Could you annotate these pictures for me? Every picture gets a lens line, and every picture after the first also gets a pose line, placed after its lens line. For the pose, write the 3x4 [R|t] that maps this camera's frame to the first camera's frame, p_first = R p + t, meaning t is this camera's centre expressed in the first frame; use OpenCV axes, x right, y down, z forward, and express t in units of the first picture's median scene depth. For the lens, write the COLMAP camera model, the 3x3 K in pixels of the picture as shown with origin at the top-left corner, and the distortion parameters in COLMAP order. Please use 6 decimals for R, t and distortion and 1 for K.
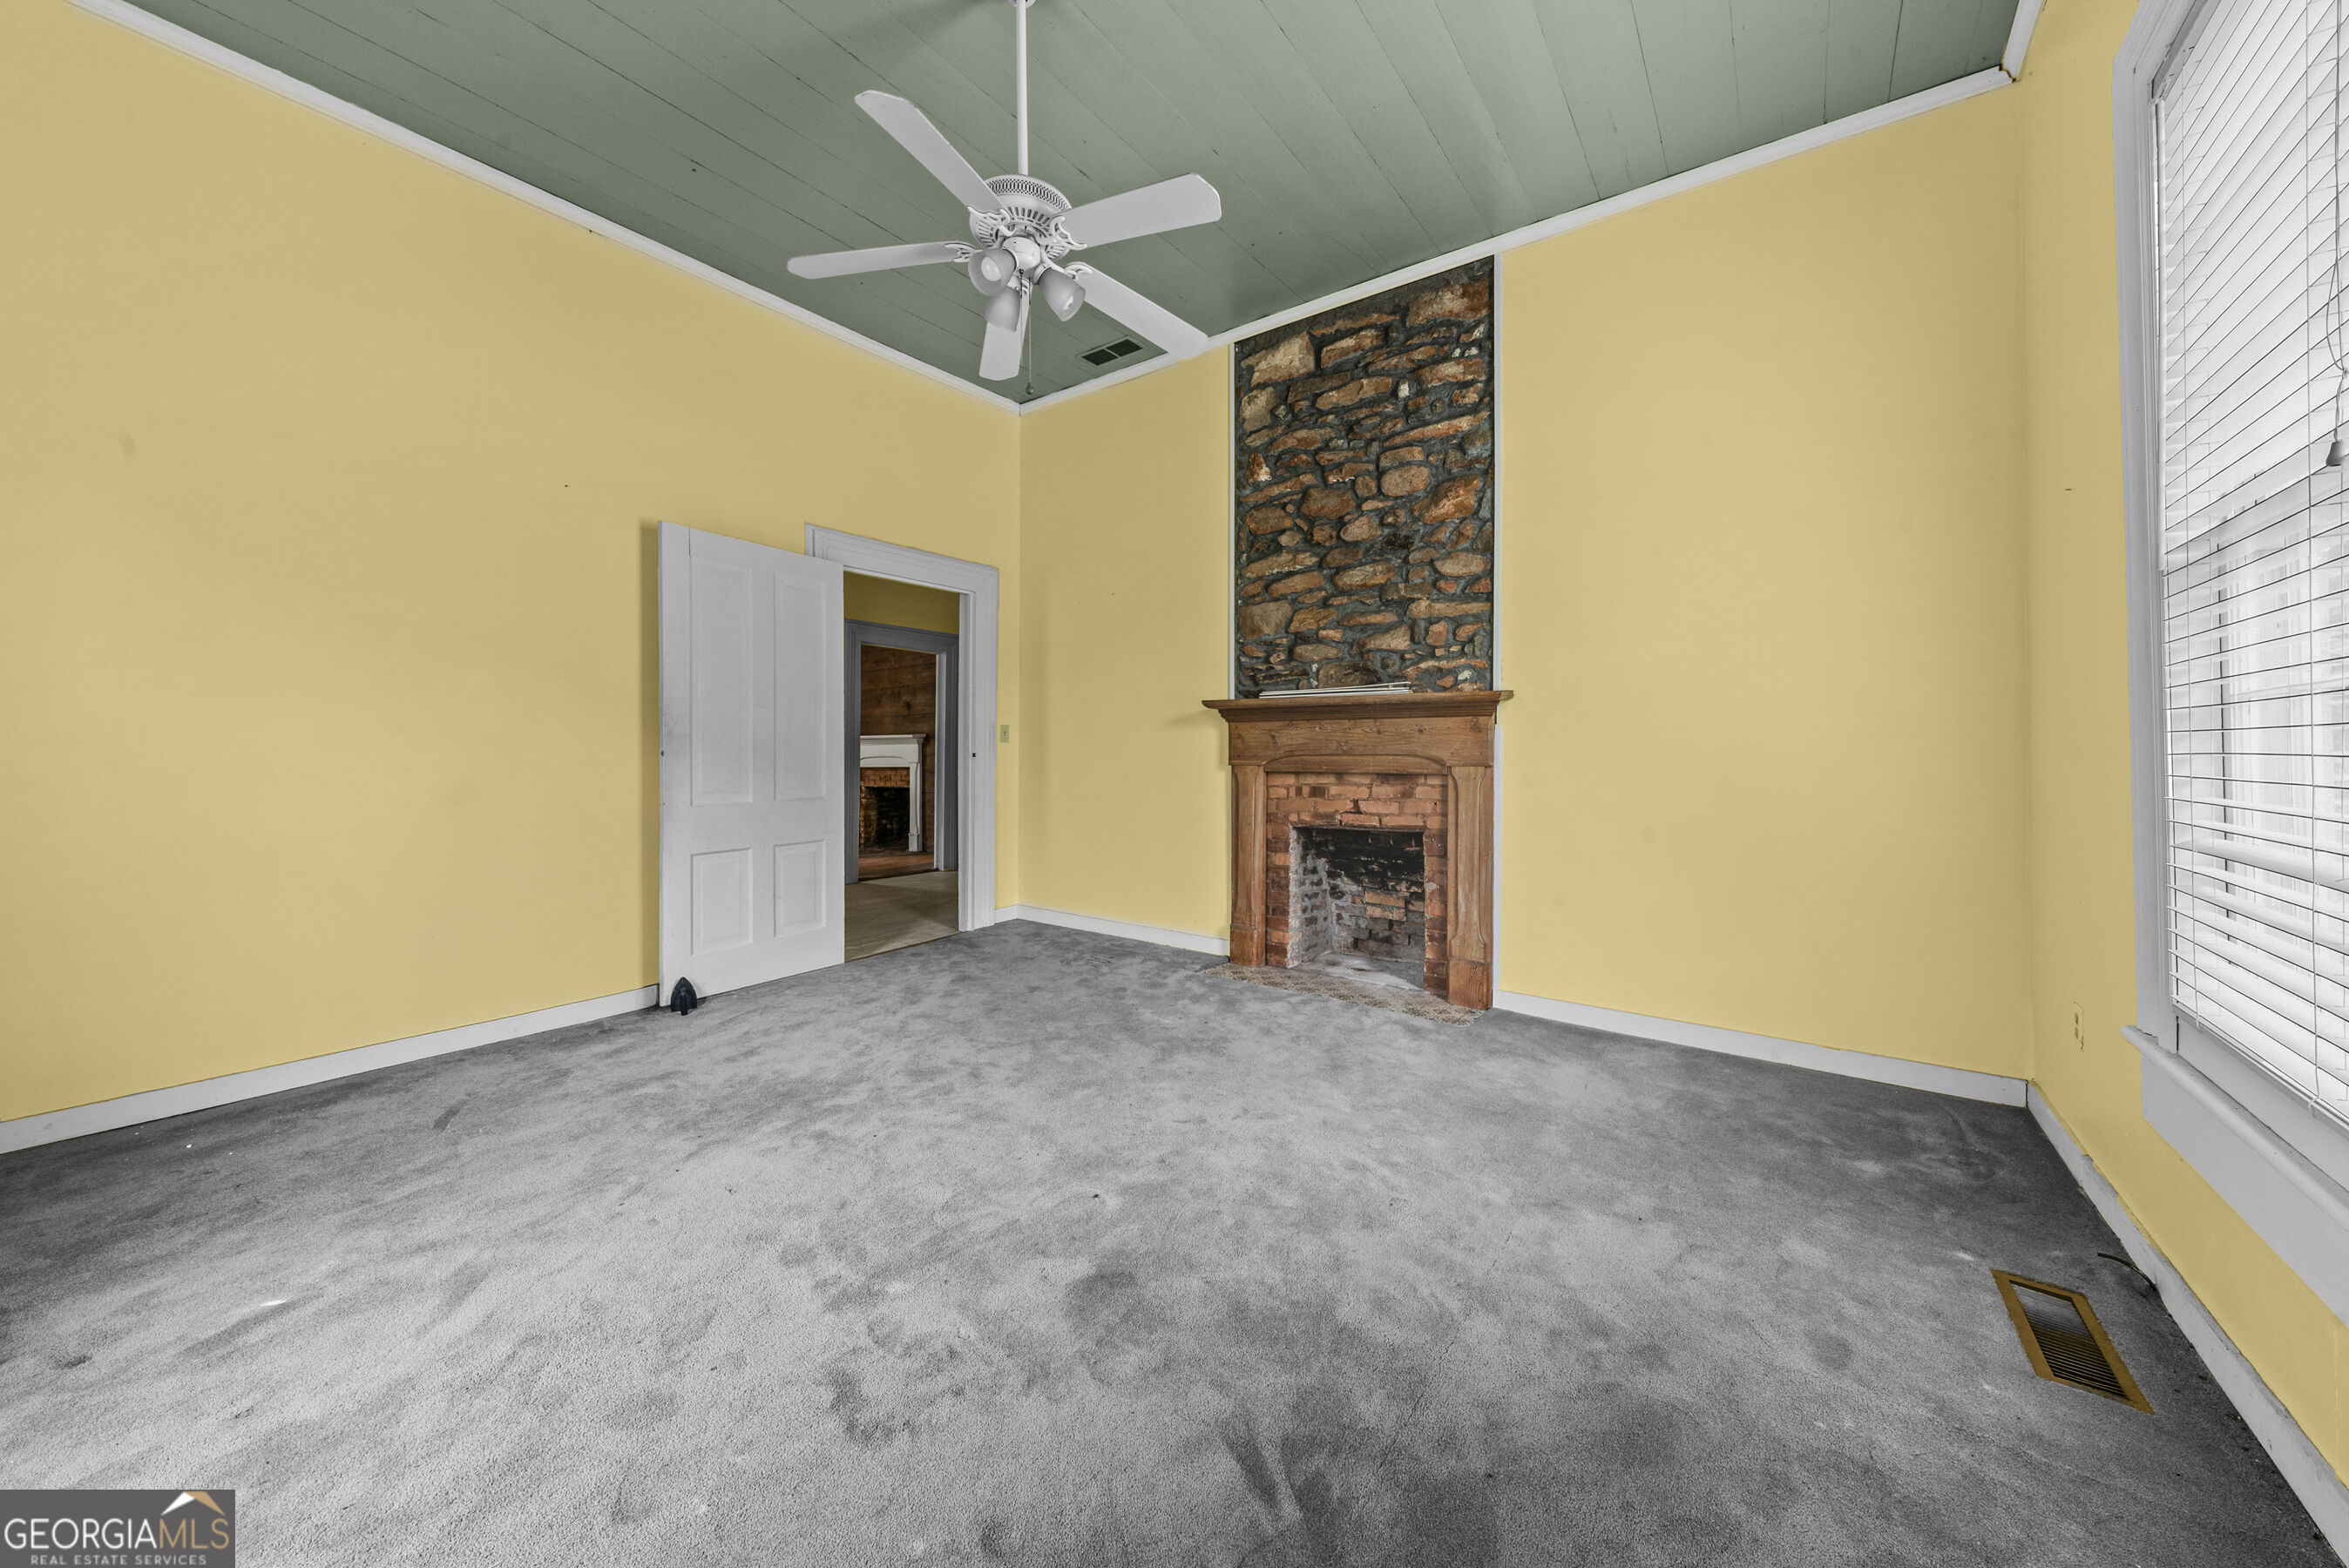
lens RADIAL K [[850.7, 0, 1173.8], [0, 850.7, 752.7], [0, 0, 1]] dist [0.011668, -0.000042]
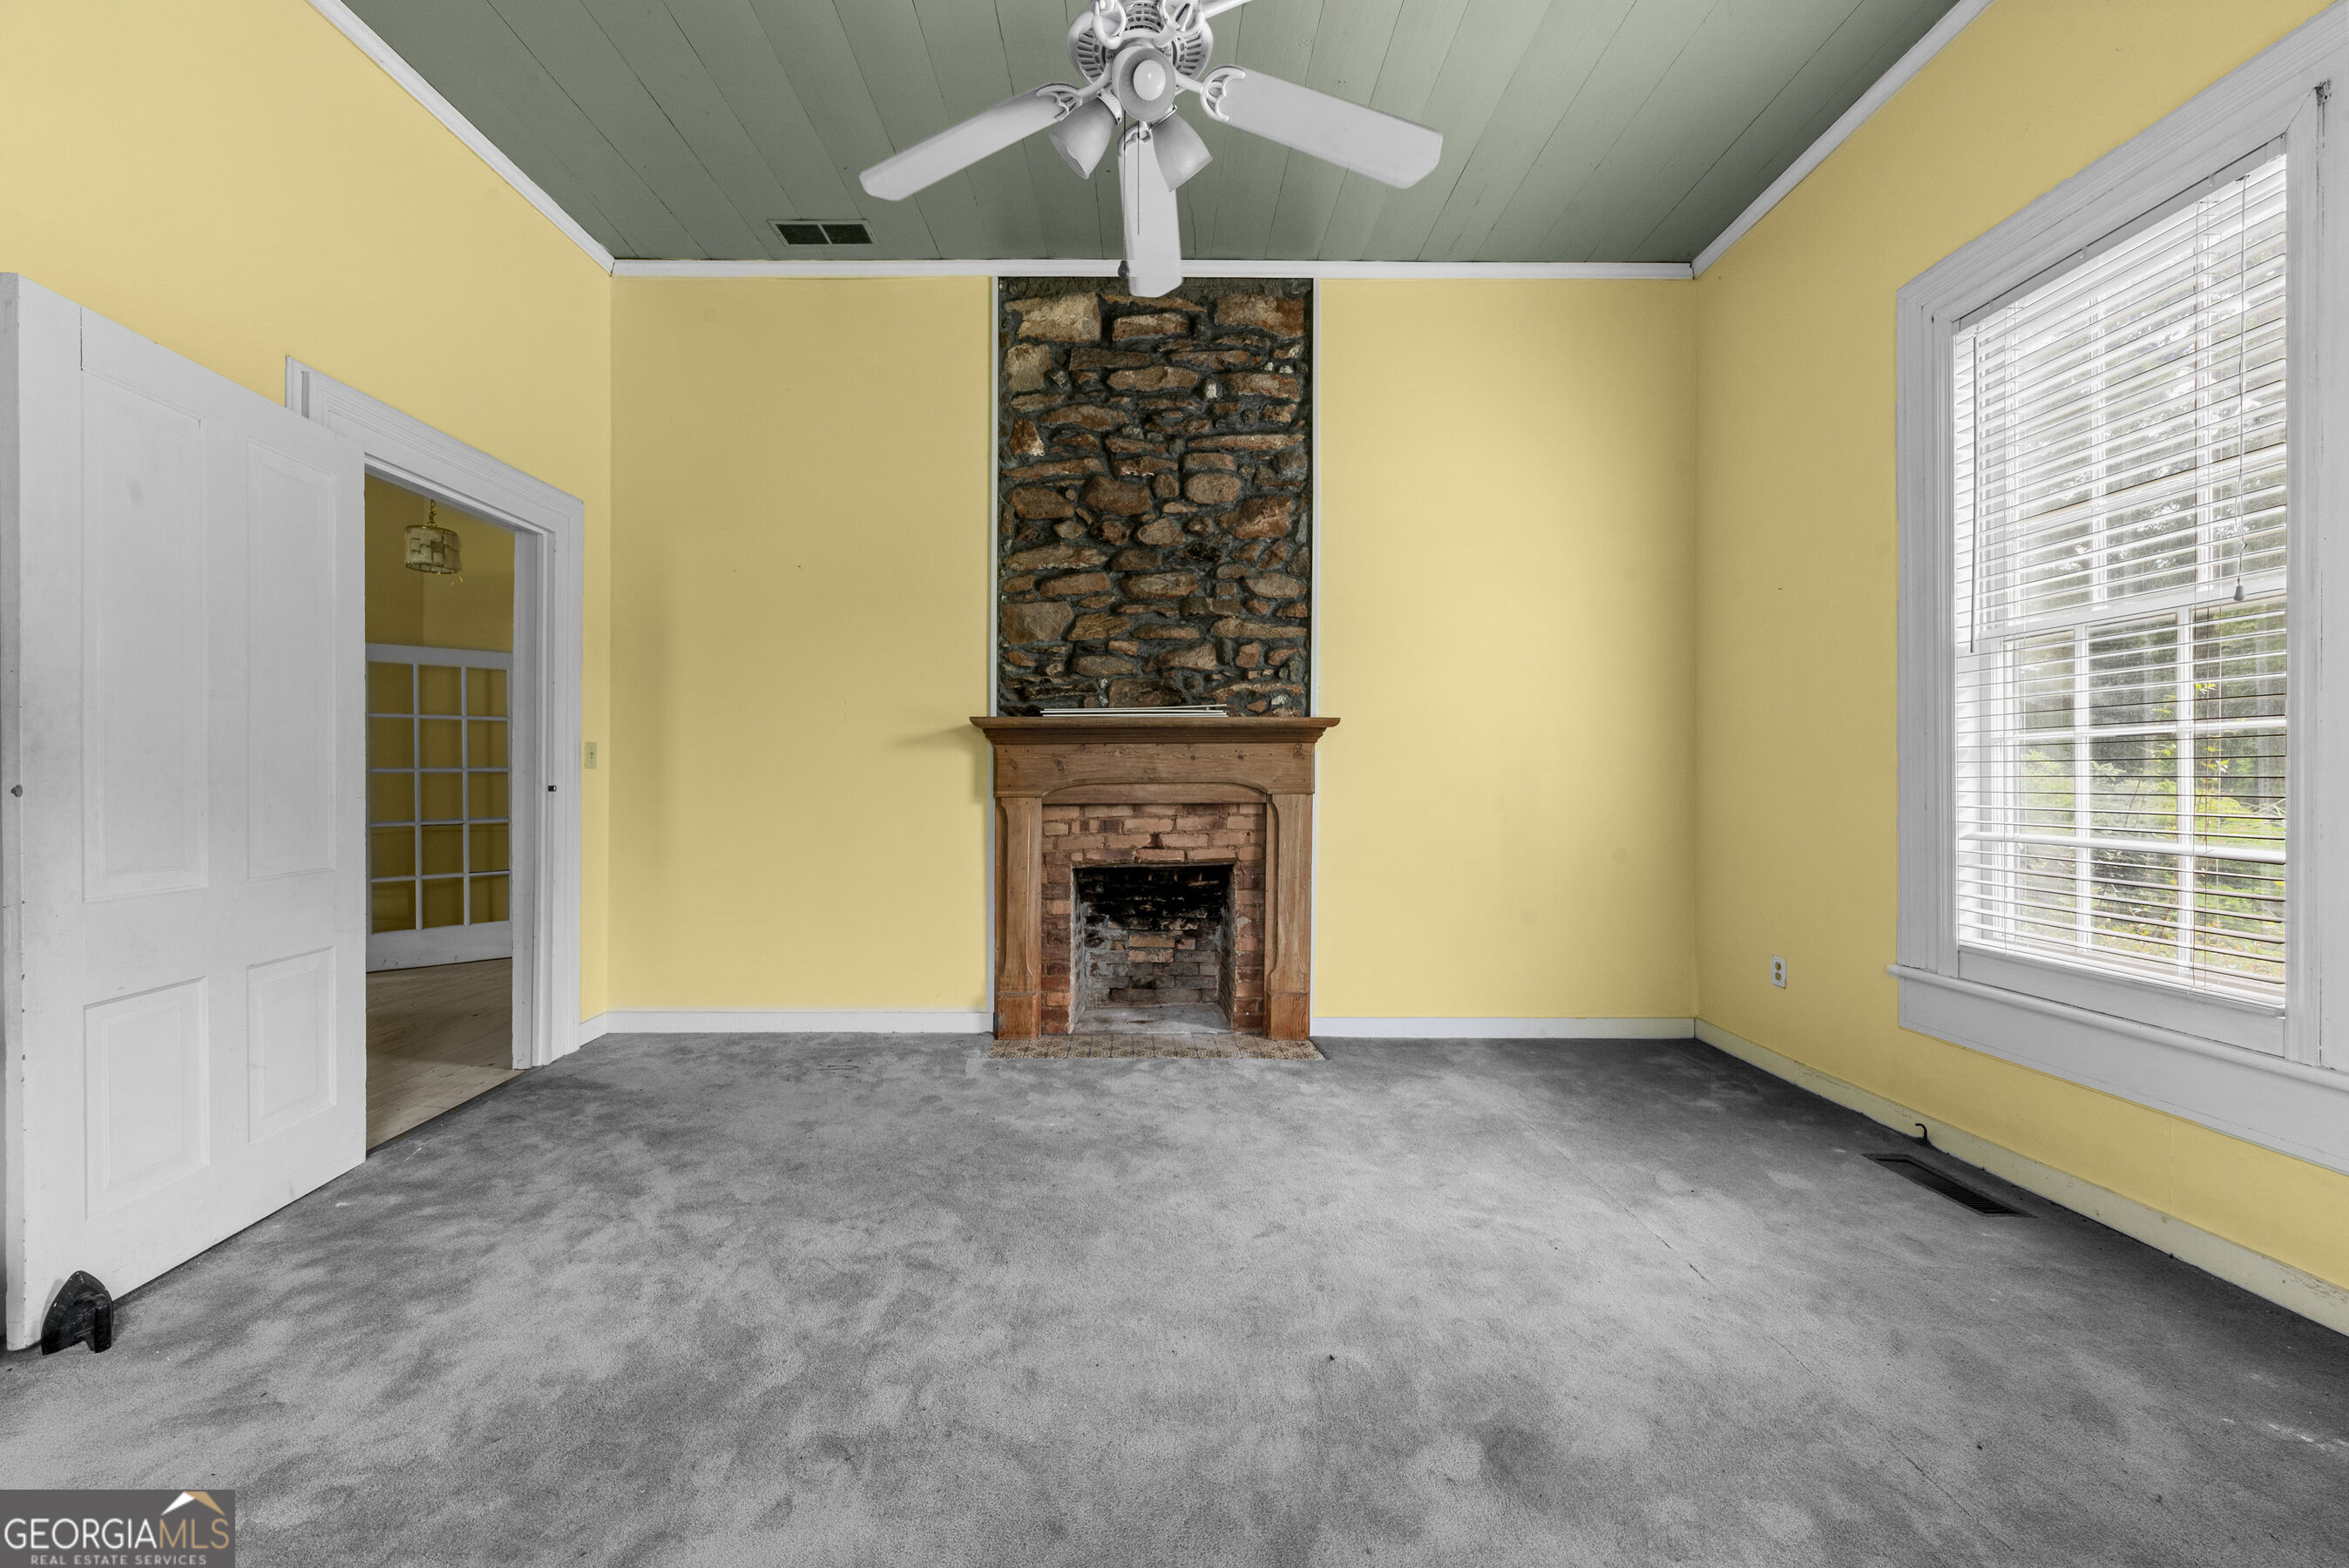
lens RADIAL K [[919.3, 0, 1174.5], [0, 919.3, 784.0], [0, 0, 1]] dist [0.008291, -0.000193]
pose [[0.799050, -0.007479, 0.601218, -0.368051], [0.006132, 0.999972, 0.004289, -0.000754], [-0.601233, 0.000259, 0.799074, 0.221657]]
